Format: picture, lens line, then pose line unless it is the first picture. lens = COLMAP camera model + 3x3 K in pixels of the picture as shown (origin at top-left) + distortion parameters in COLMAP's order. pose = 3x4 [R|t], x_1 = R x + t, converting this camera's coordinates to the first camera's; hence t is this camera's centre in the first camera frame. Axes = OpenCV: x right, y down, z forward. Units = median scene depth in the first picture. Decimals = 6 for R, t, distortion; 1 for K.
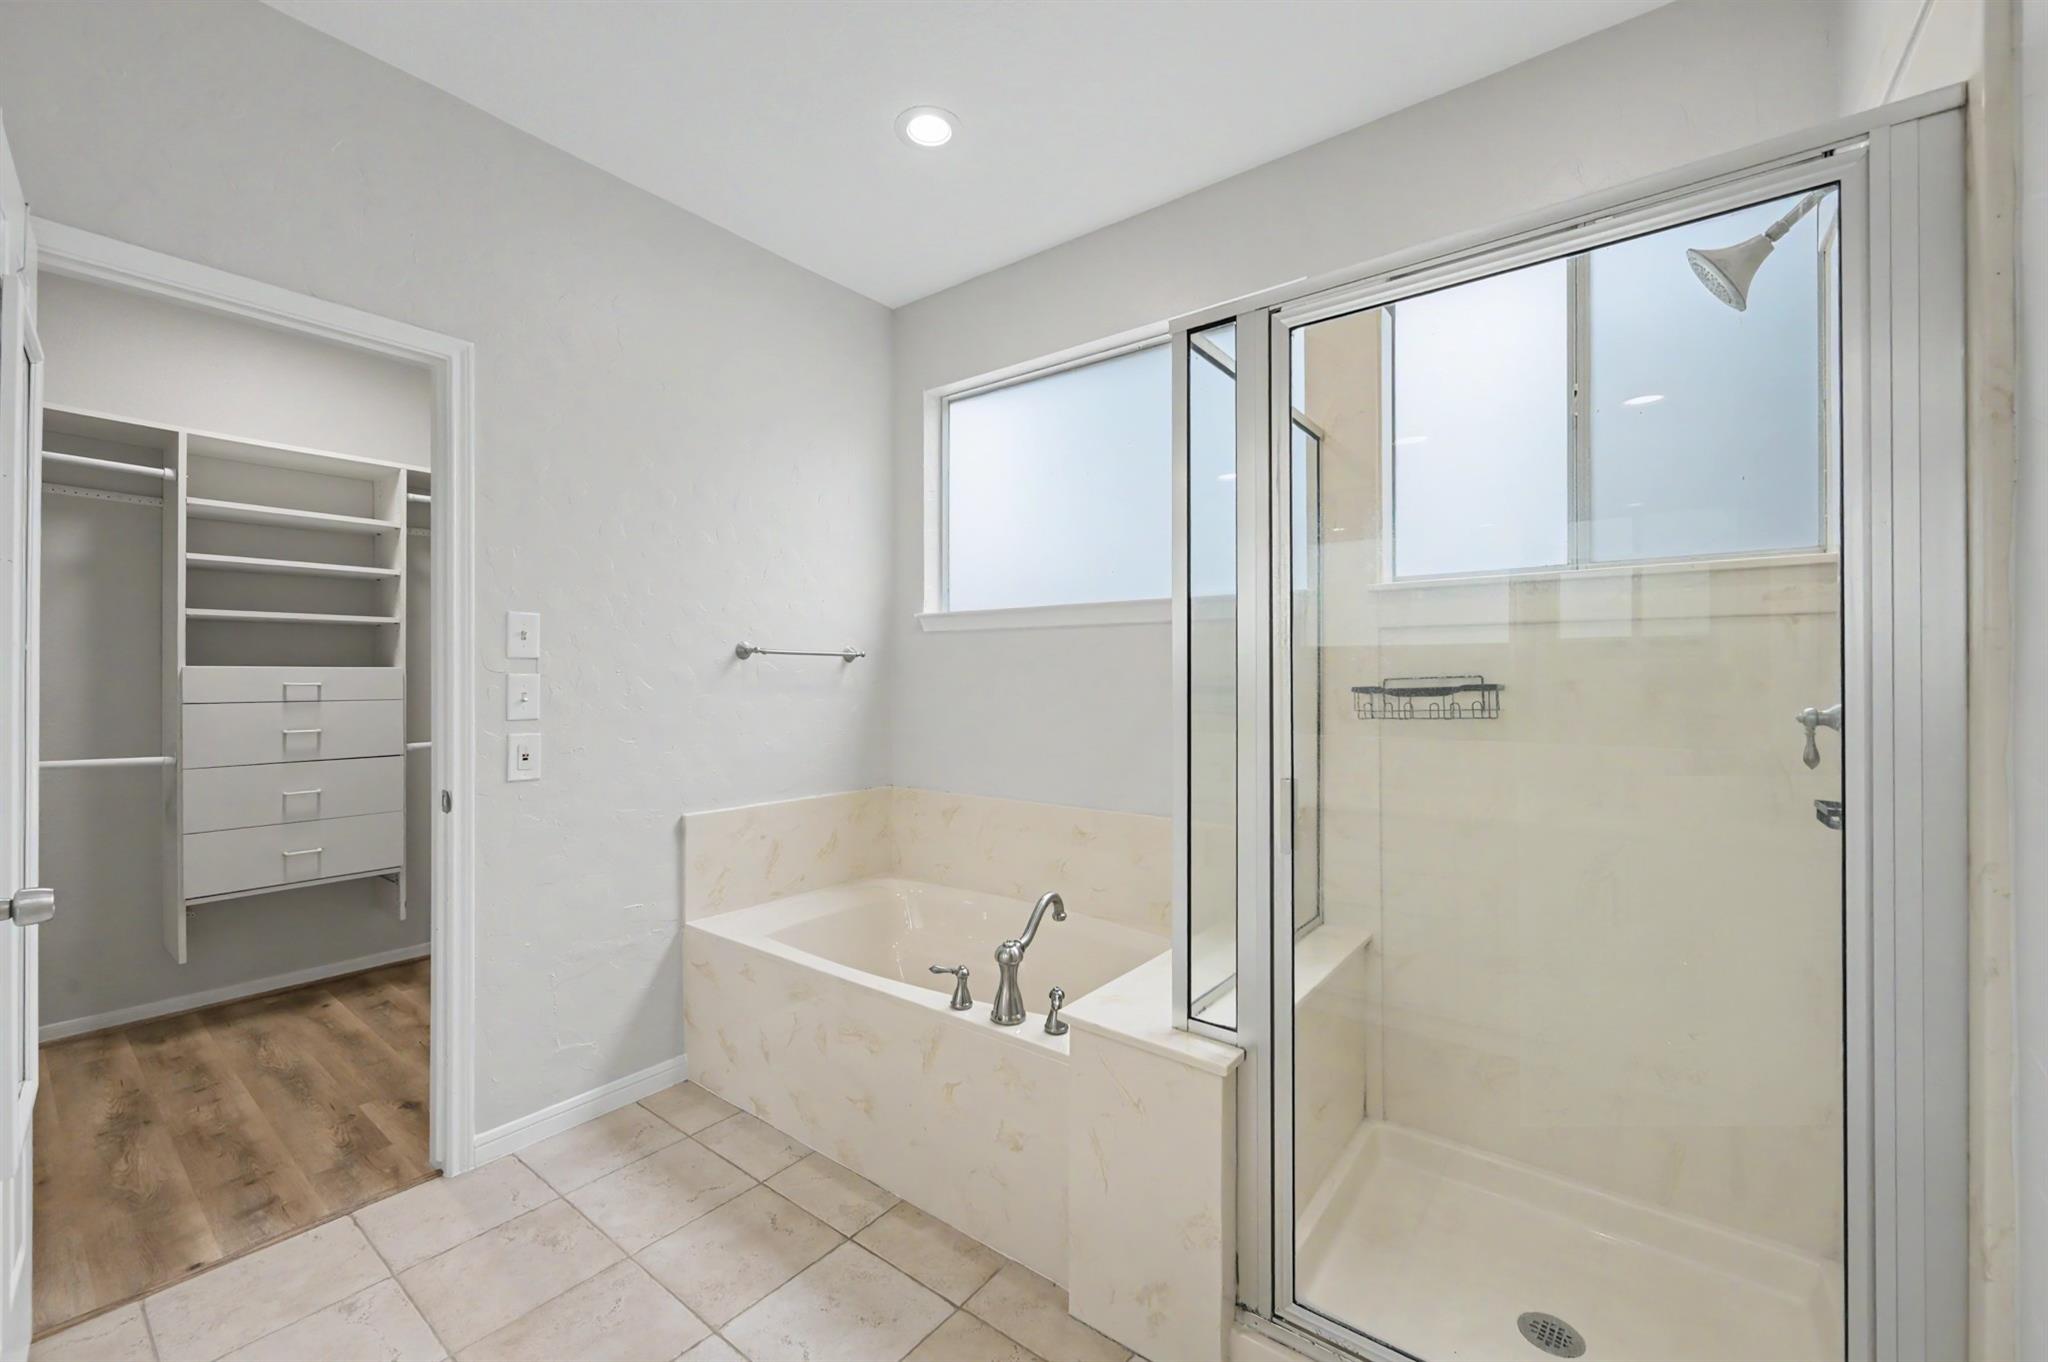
lens RADIAL K [[819.6, 0, 1034.8], [0, 819.6, 676.9], [0, 0, 1]] dist [-0.000517, 0.001399]
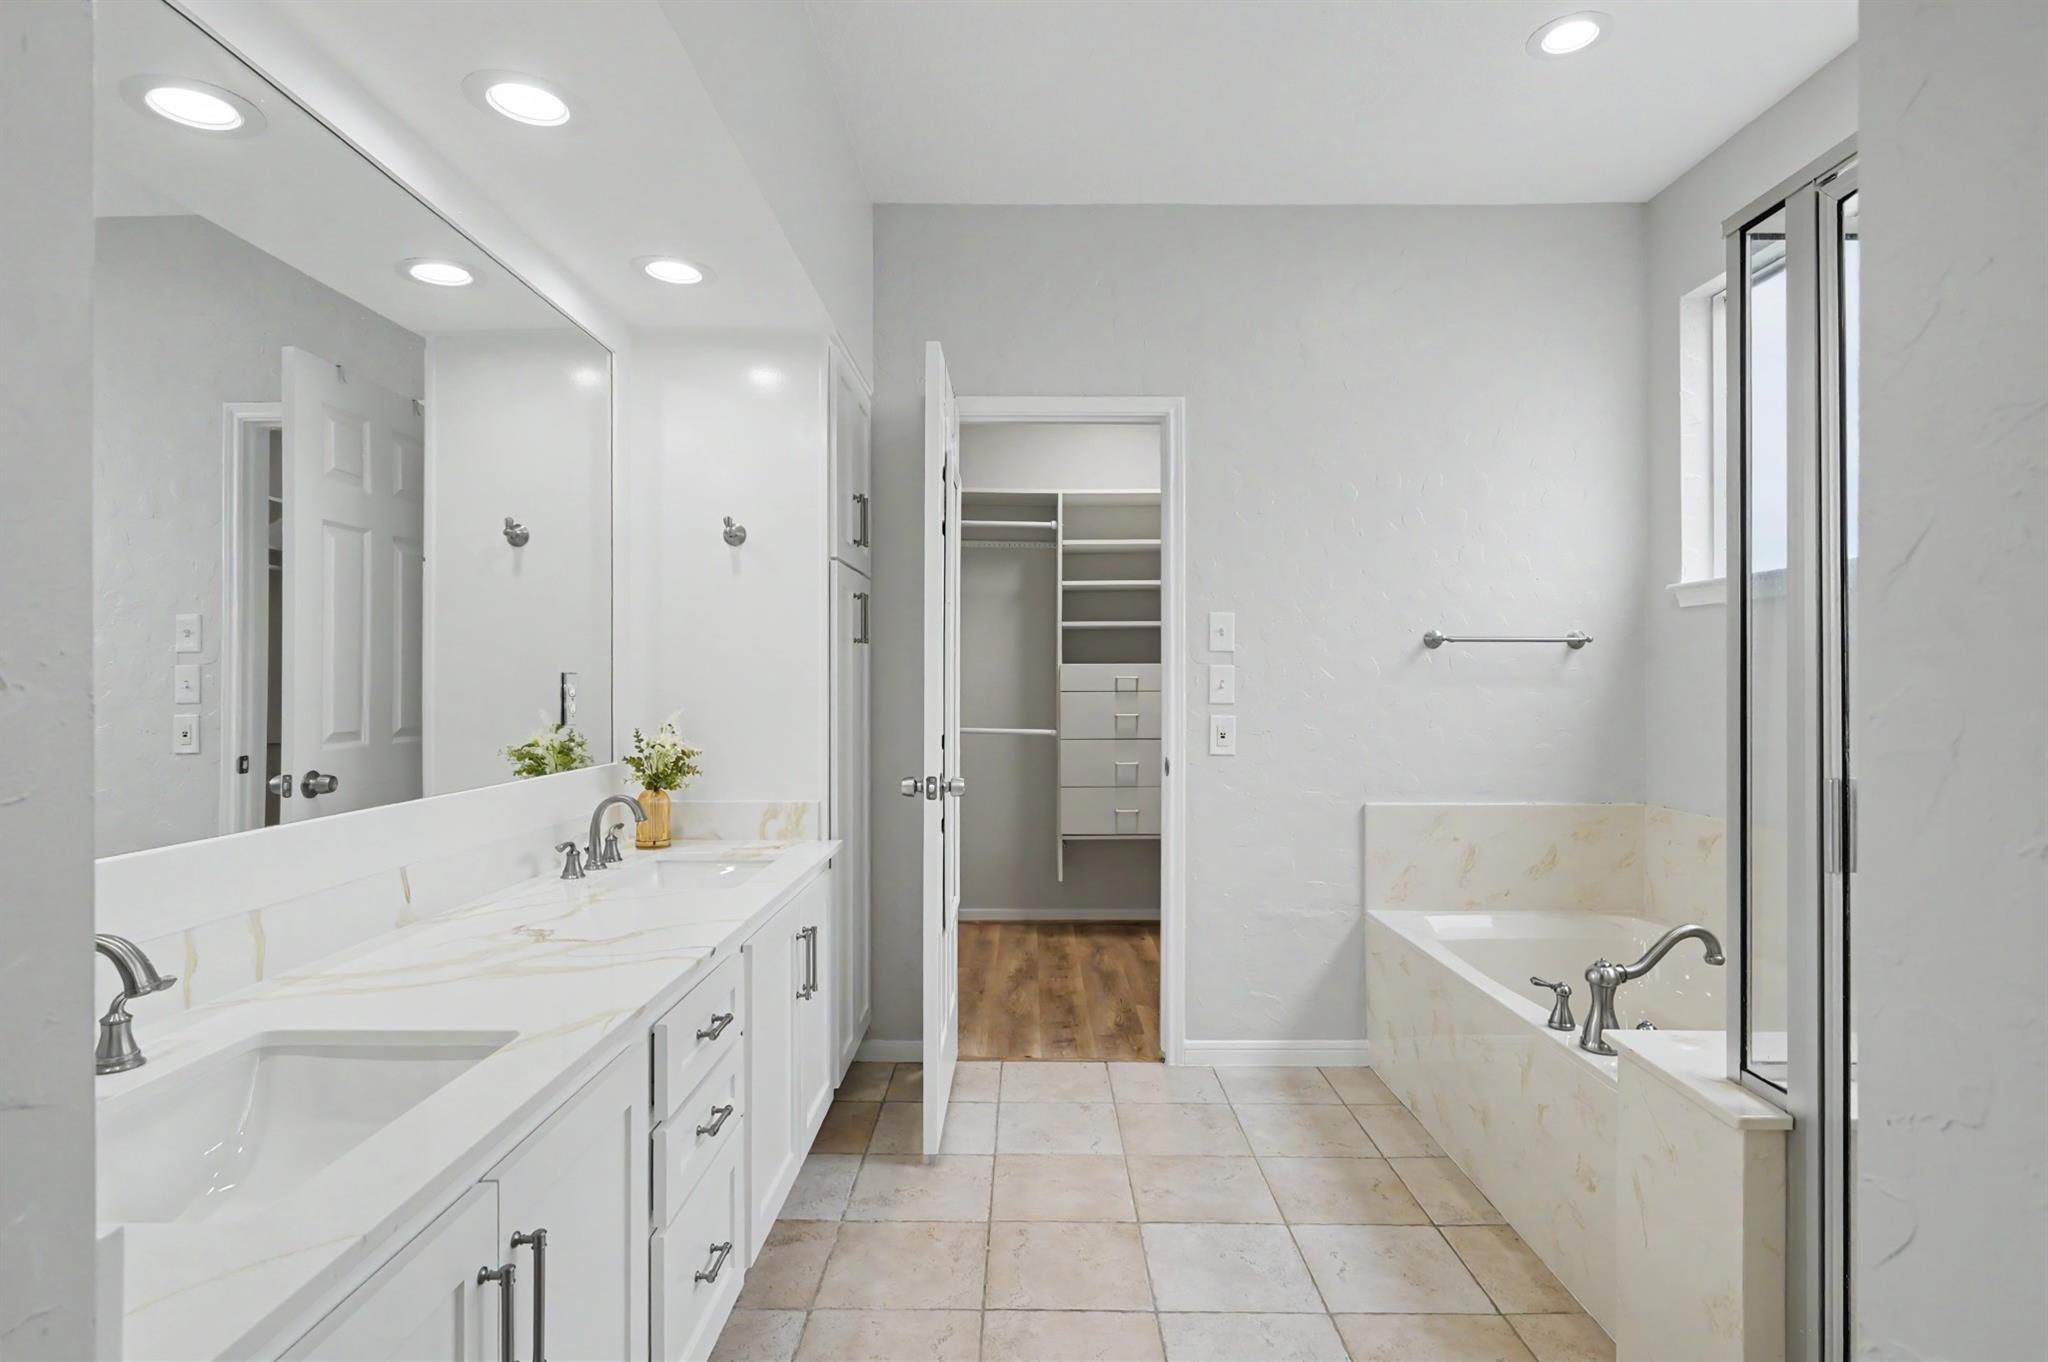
lens RADIAL K [[1058.0, 0, 1028.7], [0, 1058.0, 673.8], [0, 0, 1]] dist [-0.002387, 0.000884]
pose [[0.608523, -0.006674, -0.793508, 0.356531], [0.002732, 0.999976, -0.006315, 0.015550], [0.793531, 0.001675, 0.608527, -0.125373]]
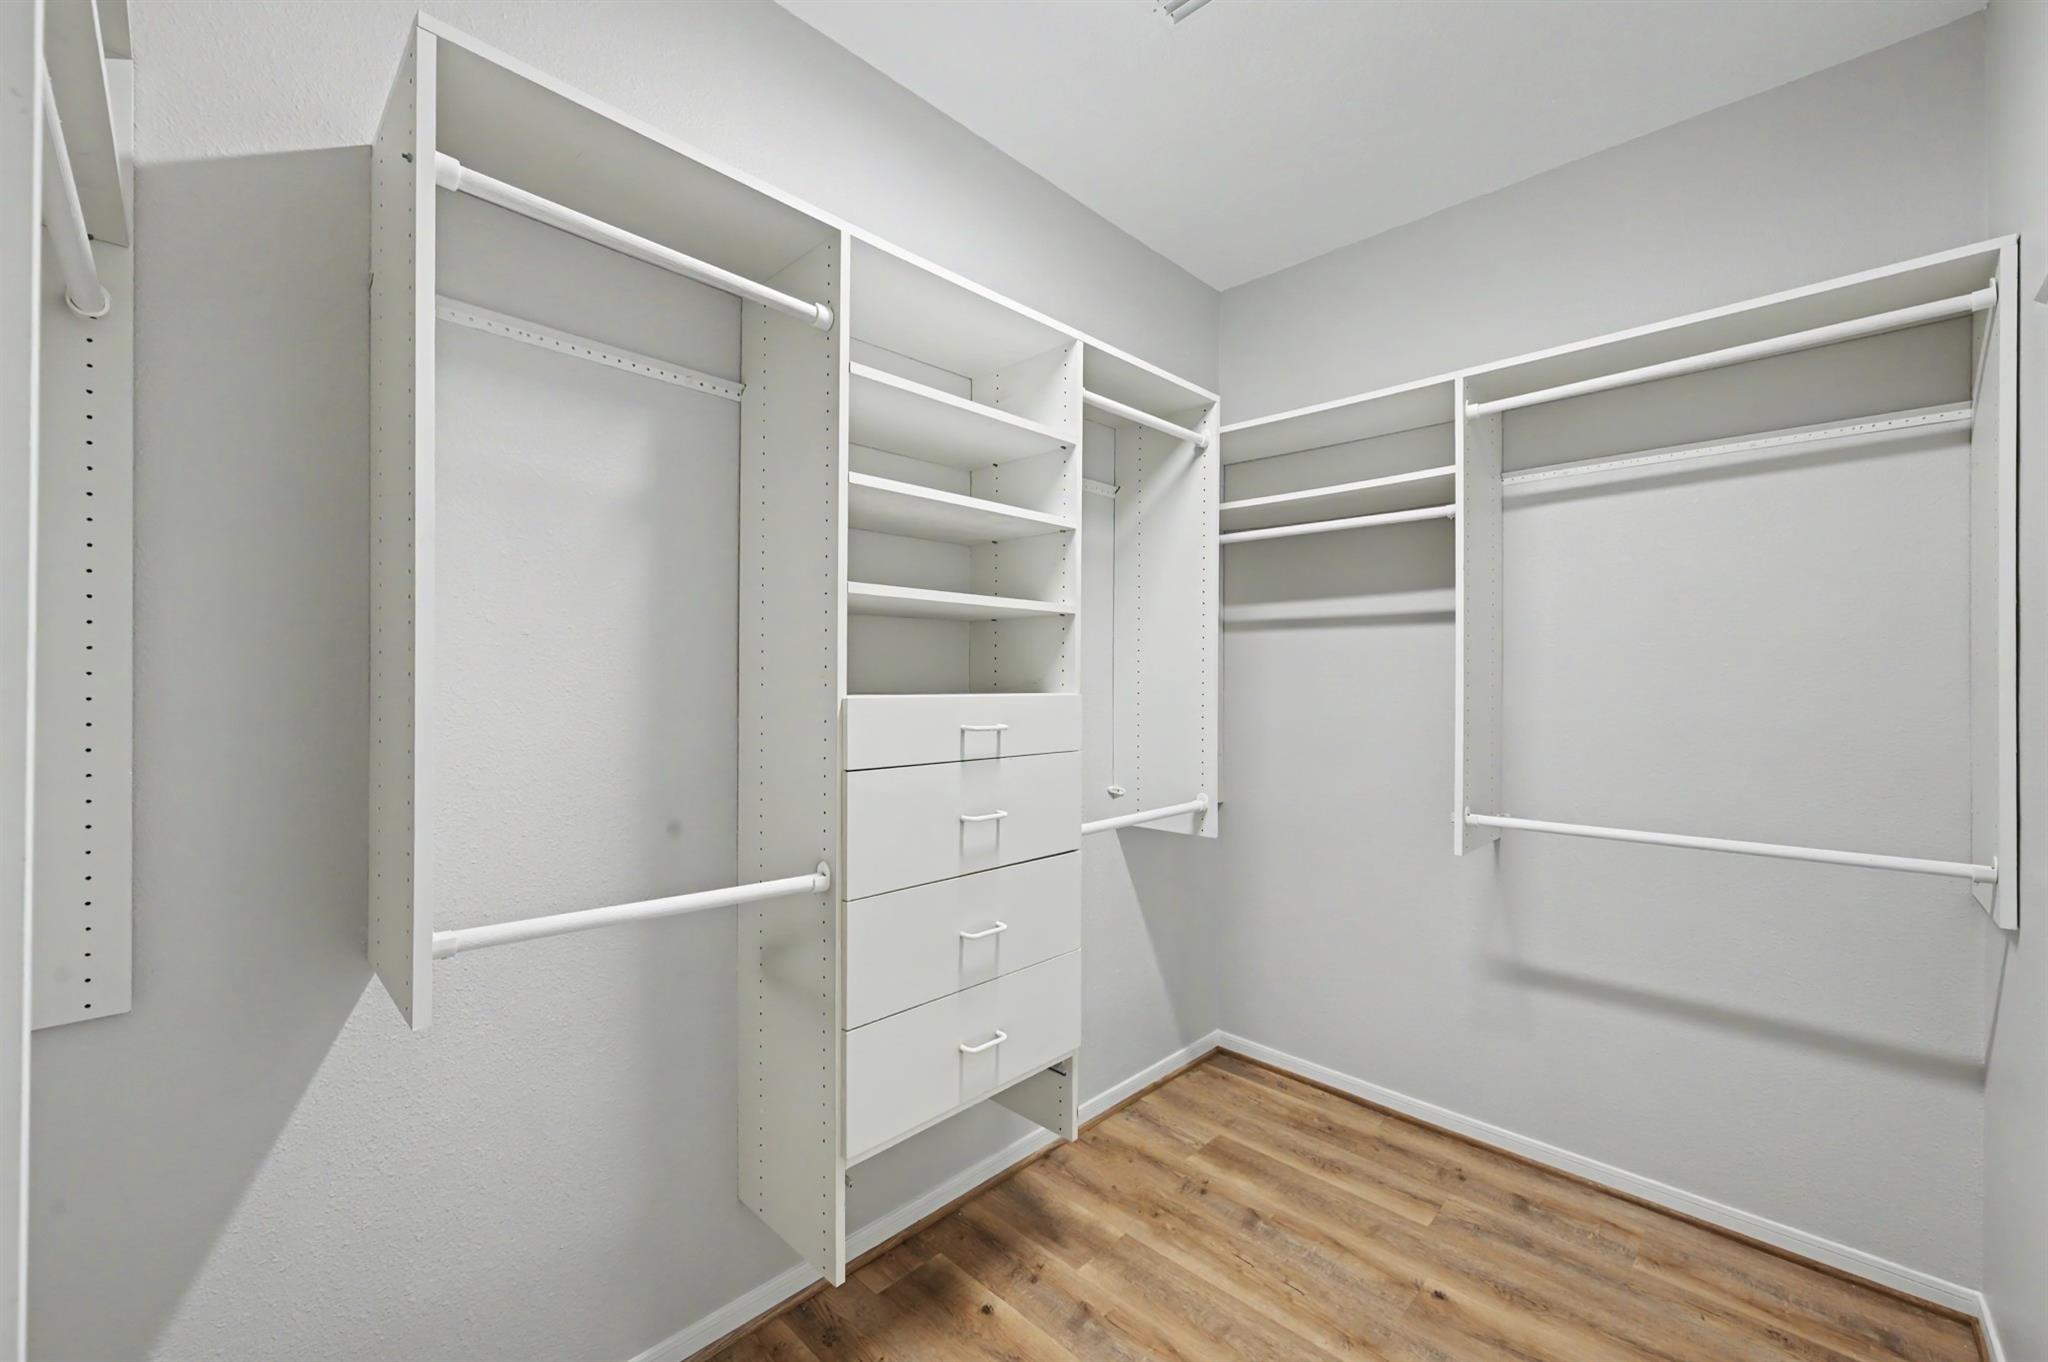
lens RADIAL K [[819.6, 0, 1009.2], [0, 819.6, 671.0], [0, 0, 1]] dist [-0.000517, 0.001399]
pose [[0.992087, 0.002272, -0.125535, -0.948612], [-0.001961, 0.999995, 0.002598, -0.033371], [0.125540, -0.002331, 0.992086, 0.558005]]
